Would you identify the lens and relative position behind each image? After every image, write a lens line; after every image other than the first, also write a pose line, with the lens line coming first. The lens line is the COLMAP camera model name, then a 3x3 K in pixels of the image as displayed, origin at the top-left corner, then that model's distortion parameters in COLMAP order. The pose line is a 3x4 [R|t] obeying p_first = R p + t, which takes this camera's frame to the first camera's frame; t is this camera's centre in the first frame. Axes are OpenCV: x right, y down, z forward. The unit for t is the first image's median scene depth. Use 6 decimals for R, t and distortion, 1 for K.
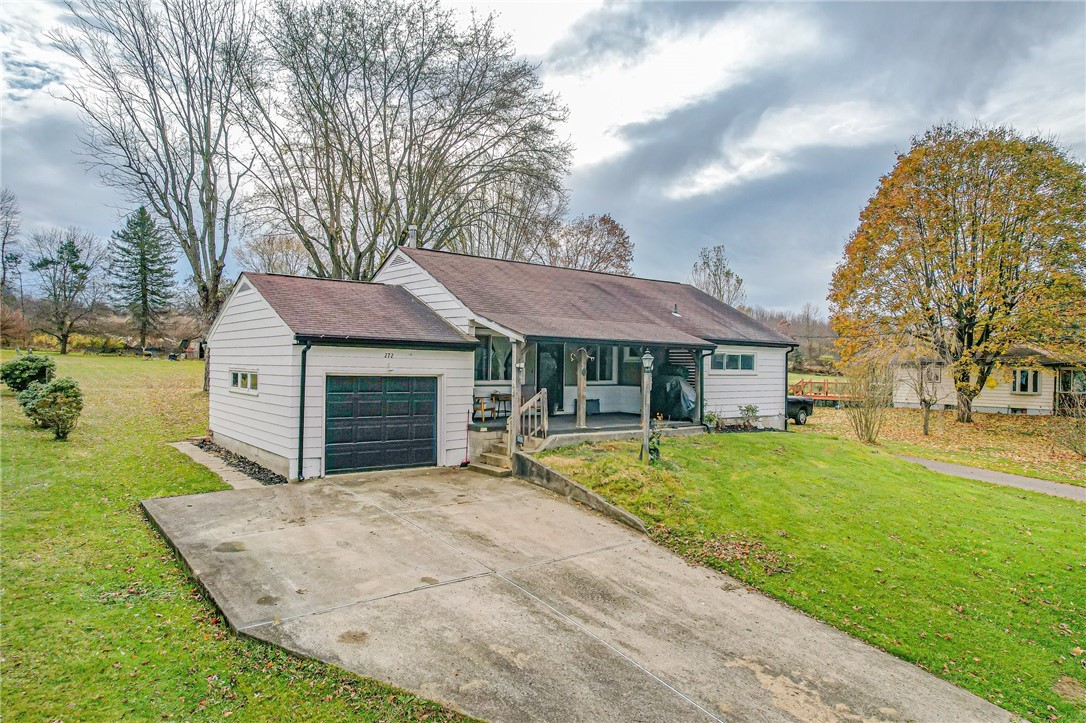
lens RADIAL K [[697.6, 0, 543.0], [0, 697.6, 361.5], [0, 0, 1]] dist [-0.079998, 0.078437]
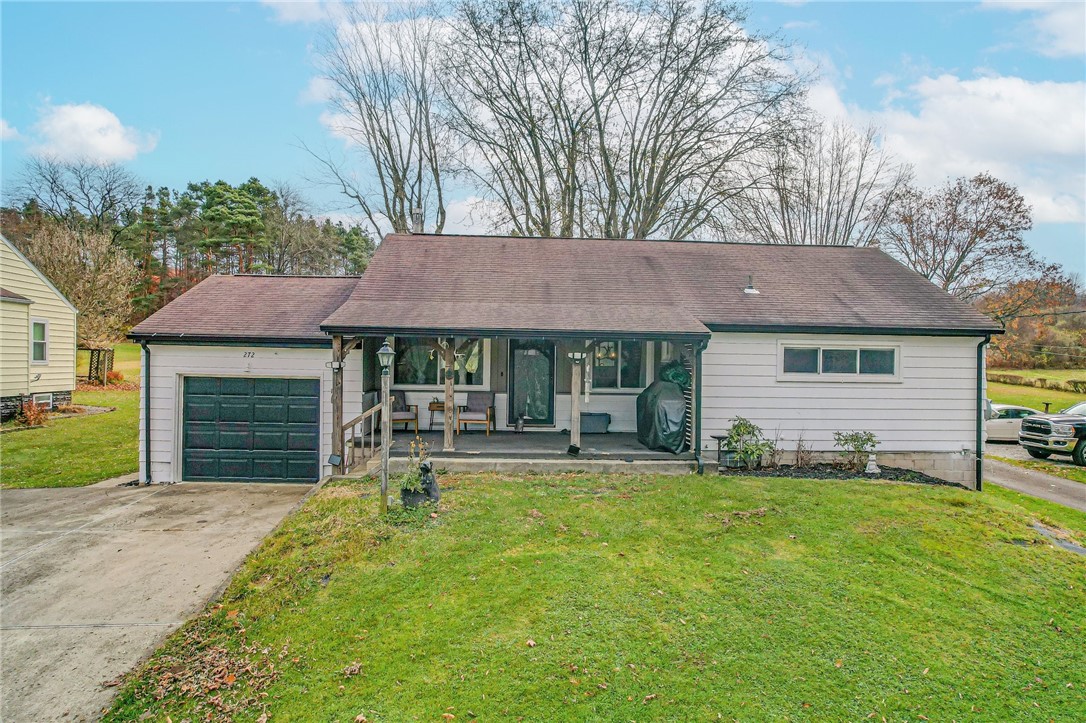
lens RADIAL K [[697.6, 0, 543.0], [0, 697.6, 361.5], [0, 0, 1]] dist [-0.079998, 0.078437]
pose [[0.812729, -0.008550, -0.582579, 0.459422], [0.002216, 0.999930, -0.011583, 0.008185], [0.582638, 0.008123, 0.812691, 0.377892]]
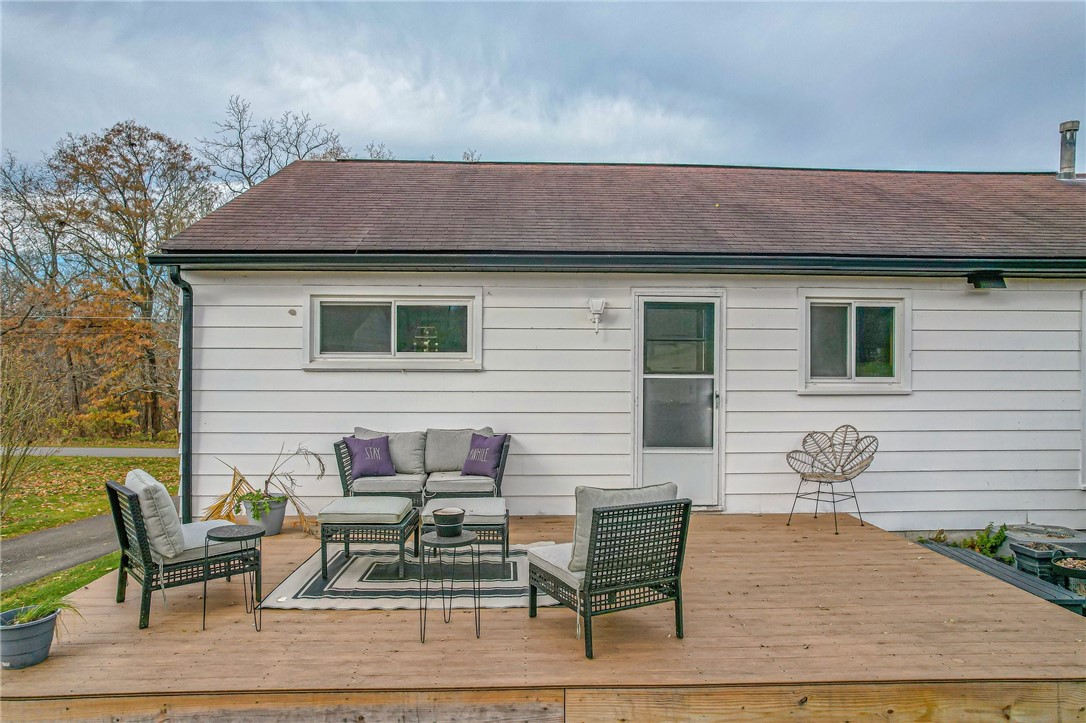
lens RADIAL K [[697.6, 0, 543.0], [0, 697.6, 361.5], [0, 0, 1]] dist [-0.079998, 0.078437]
pose [[0.812119, -0.005199, -0.583469, 0.544651], [0.009113, 0.999951, 0.003774, 0.015915], [0.583421, -0.008383, 0.812127, 0.819654]]
